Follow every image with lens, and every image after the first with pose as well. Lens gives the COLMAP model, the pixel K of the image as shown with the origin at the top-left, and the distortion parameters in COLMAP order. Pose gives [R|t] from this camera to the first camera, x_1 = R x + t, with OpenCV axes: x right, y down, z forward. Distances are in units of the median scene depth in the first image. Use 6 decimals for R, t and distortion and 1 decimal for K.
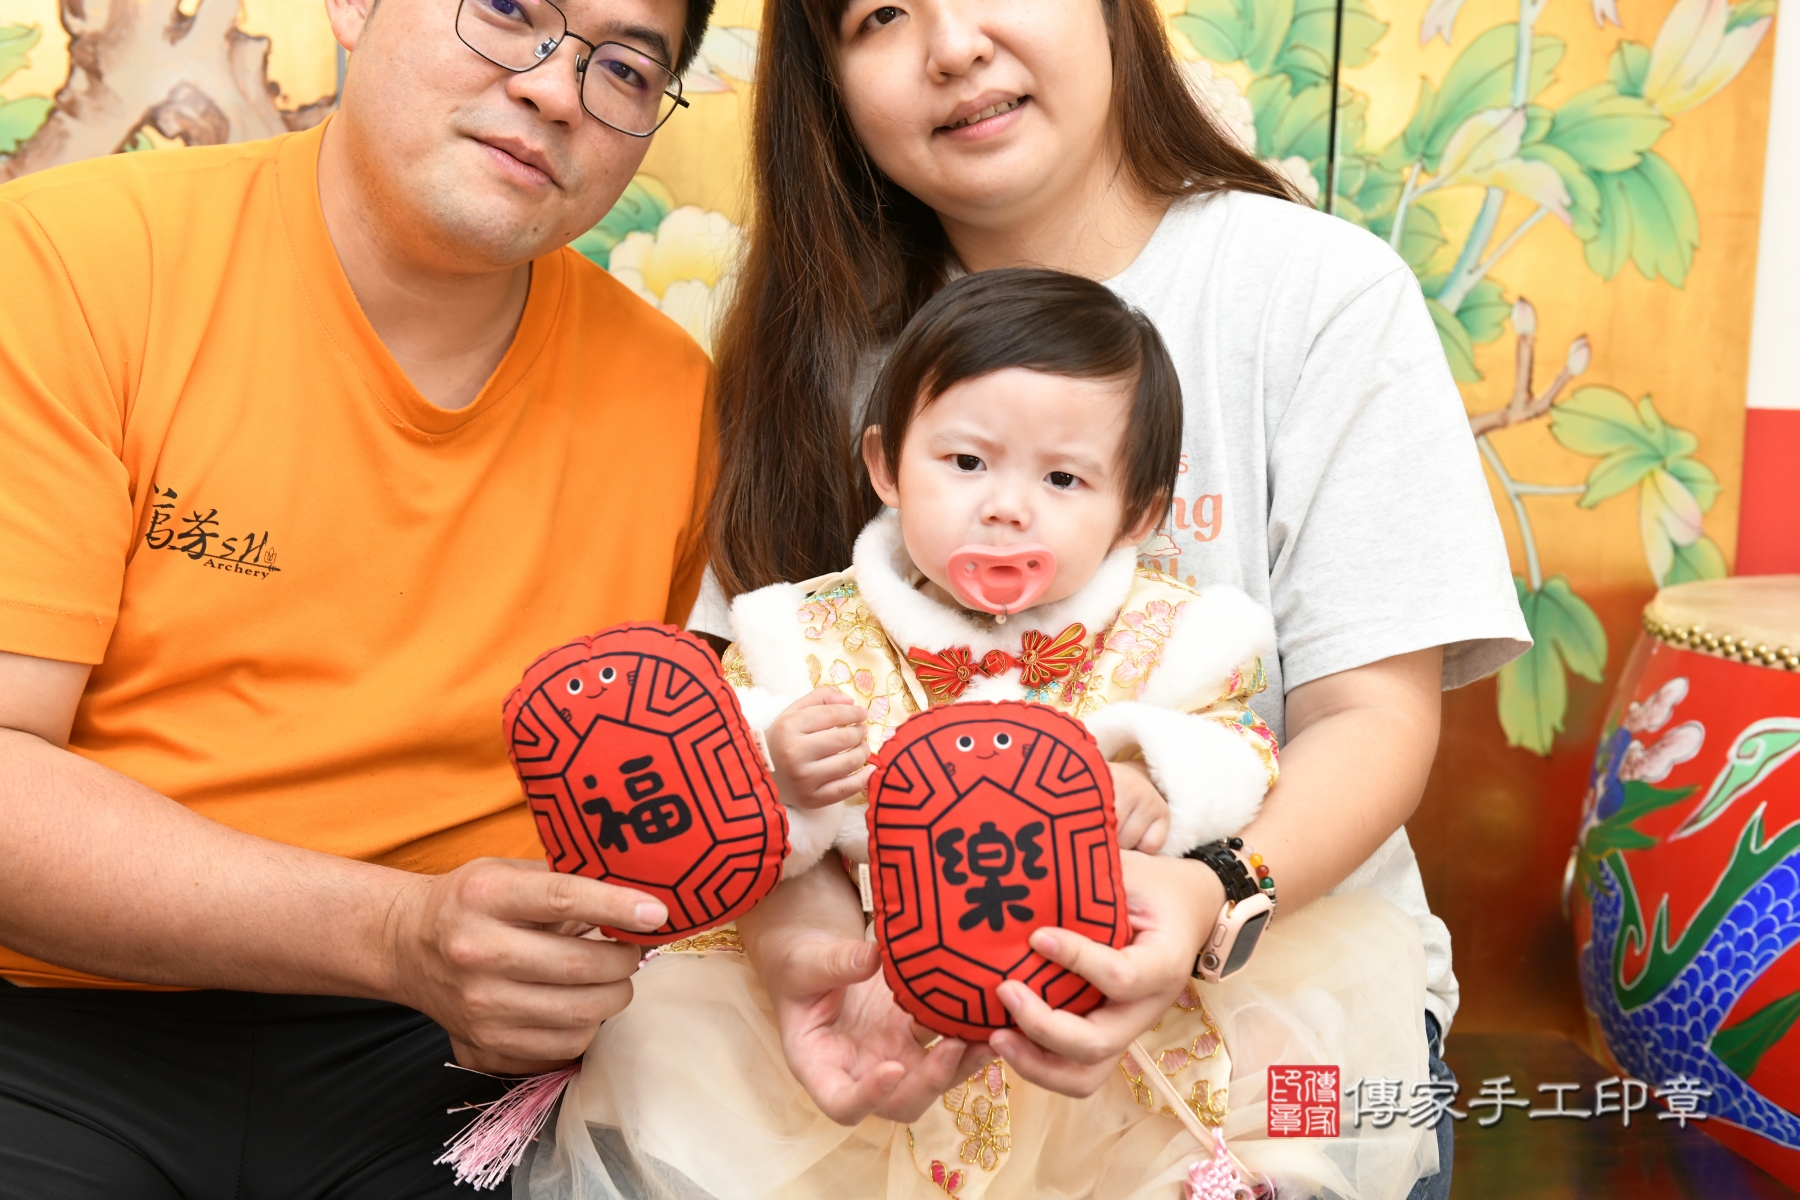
lens RADIAL K [[2504.9, 0, 892.2], [0, 2504.9, 628.9], [0, 0, 1]] dist [0.119637, 0.000000]
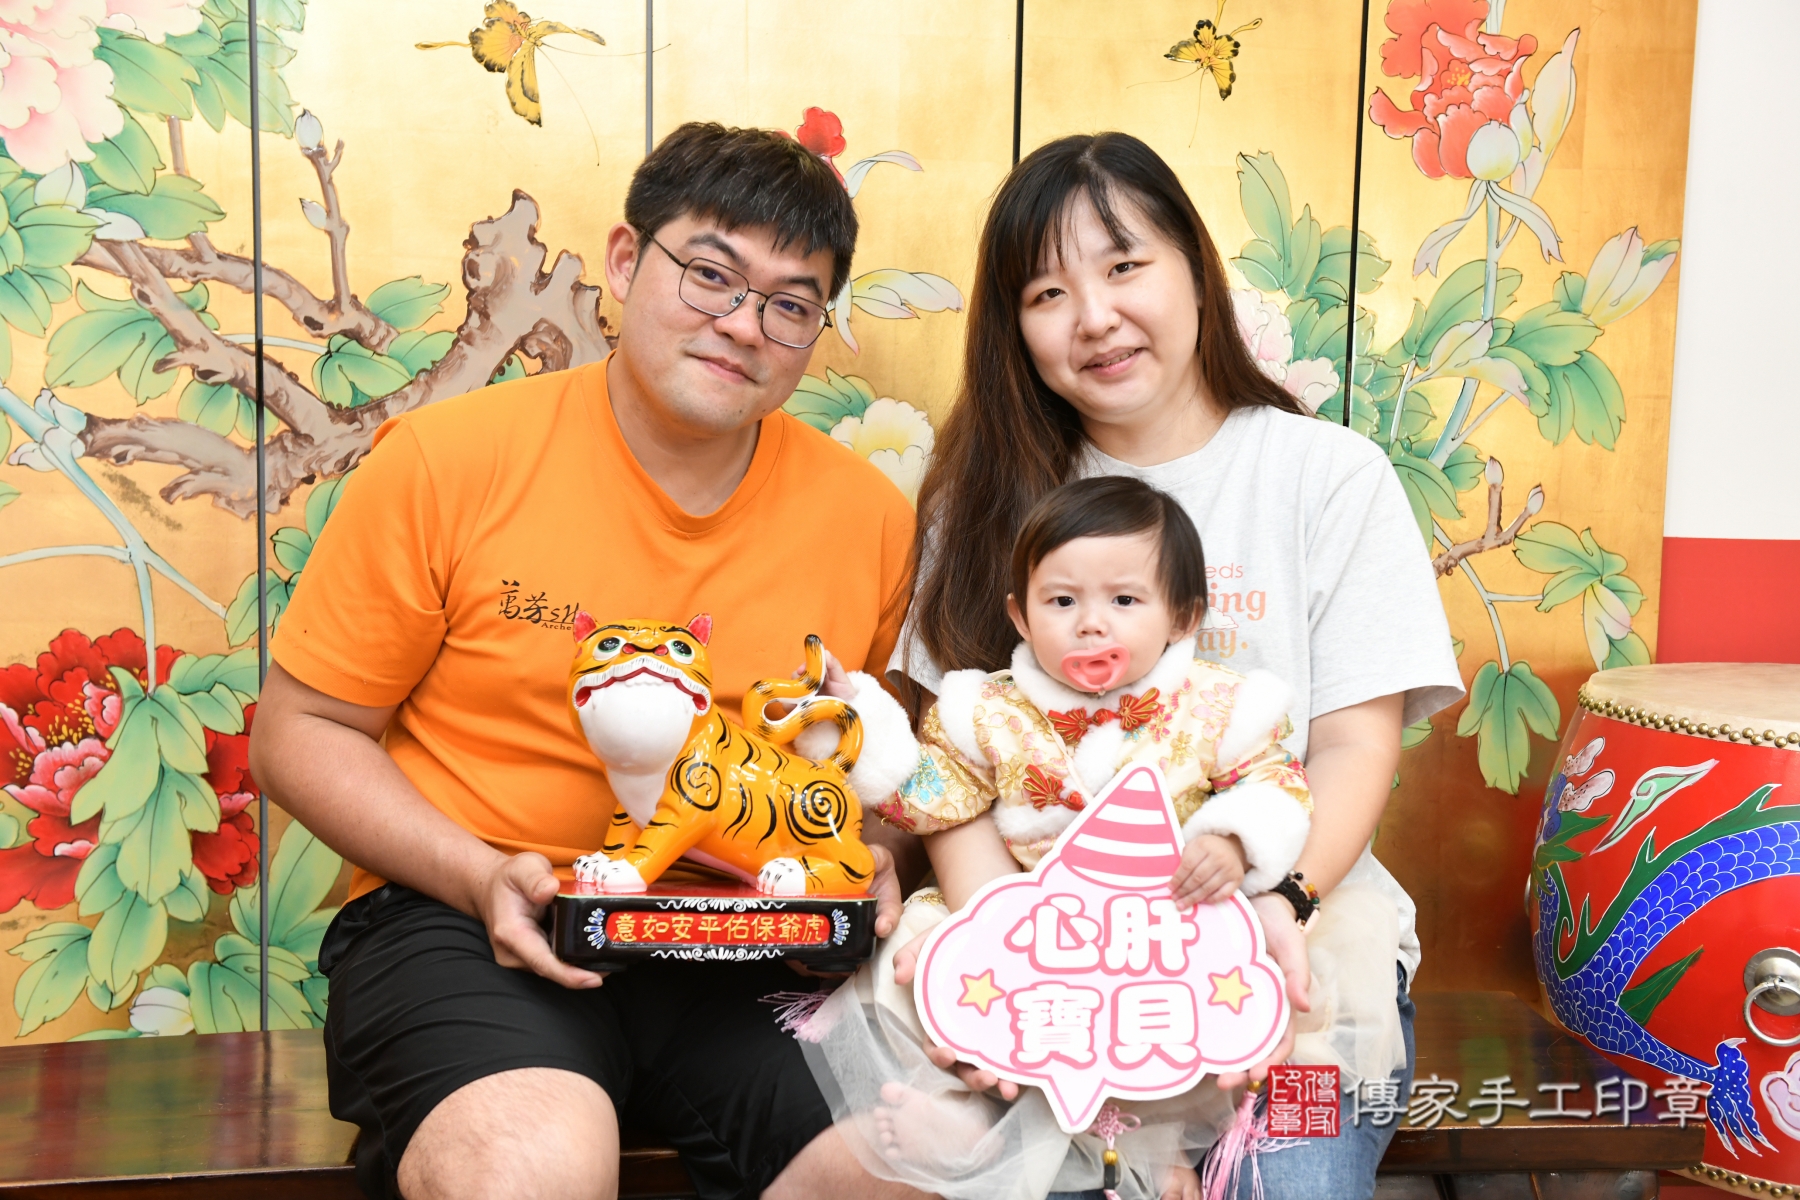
lens RADIAL K [[2260.8, 0, 871.6], [0, 2260.8, 620.4], [0, 0, 1]] dist [0.099451, 0.000000]
pose [[0.997947, 0.003906, -0.063918, -0.006330], [-0.005943, 0.999480, -0.031699, -0.002340], [0.063761, 0.032014, 0.997452, -0.253595]]
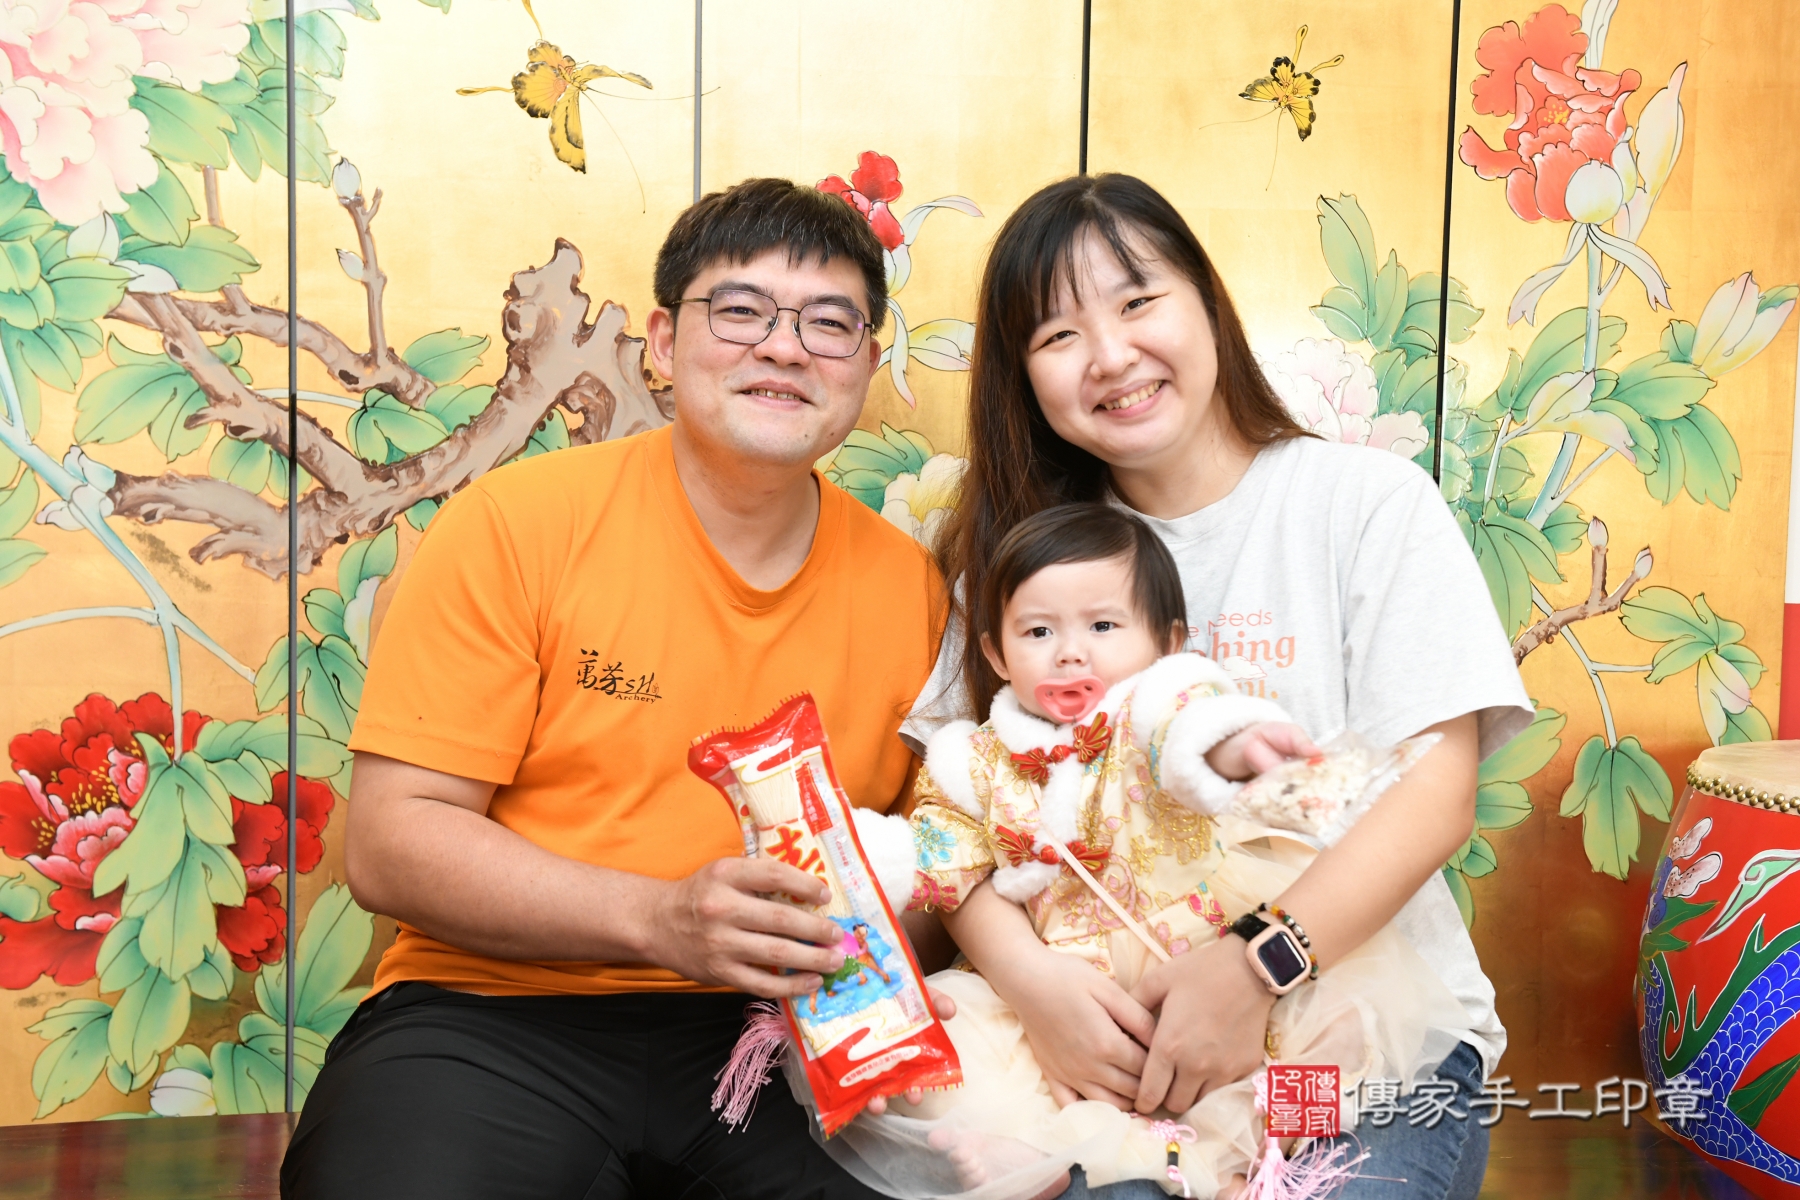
lens RADIAL K [[2505.9, 0, 865.6], [0, 2505.9, 616.6], [0, 0, 1]] dist [0.115759, 0.000000]
pose [[0.994104, 0.005332, -0.108301, 0.022421], [-0.012090, 0.998013, -0.061833, 0.002165], [0.107757, 0.062777, 0.992193, -0.313243]]
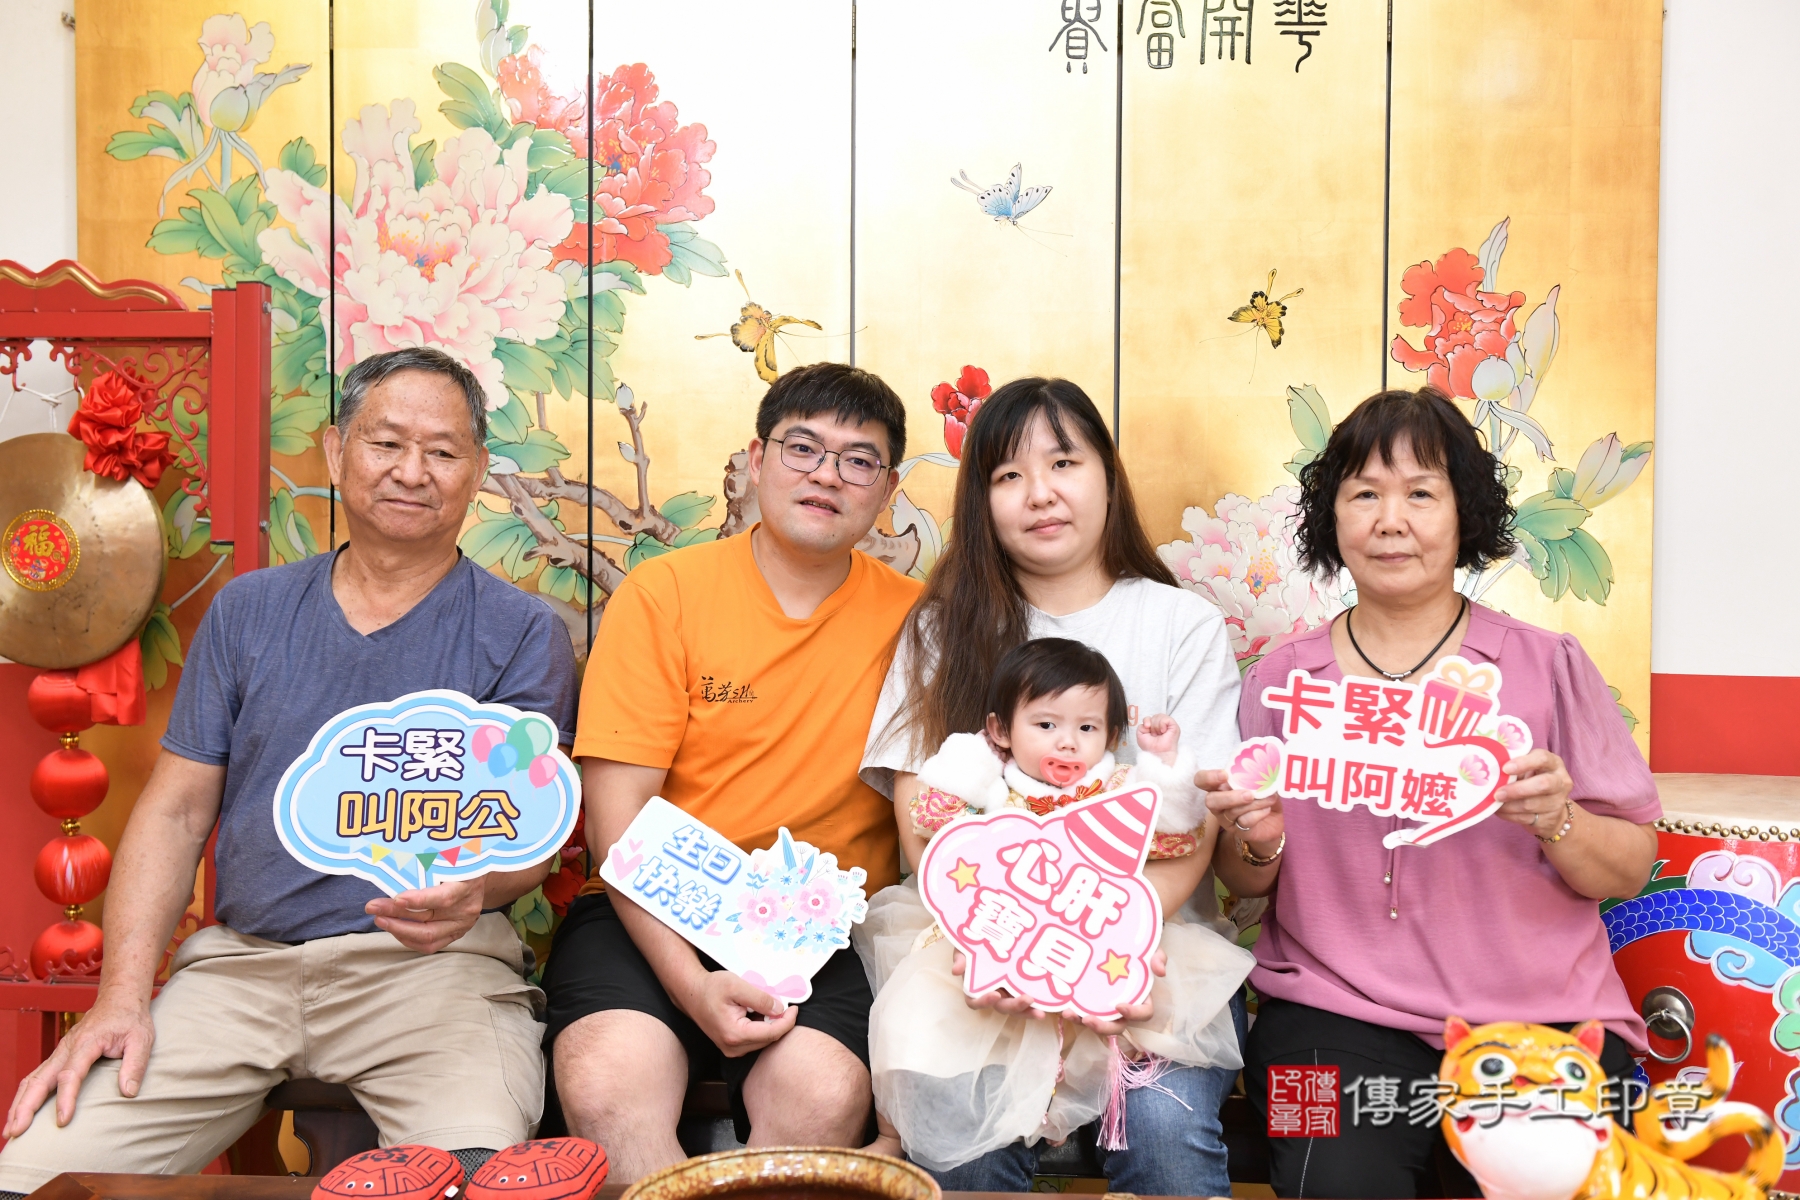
lens RADIAL K [[1939.7, 0, 836.1], [0, 1939.7, 594.6], [0, 0, 1]] dist [0.026088, 0.000000]
pose [[0.952072, -0.010929, -0.305678, 0.229113], [-0.025485, 0.993053, -0.114879, 0.025770], [0.304809, 0.117163, 0.945179, -0.437666]]
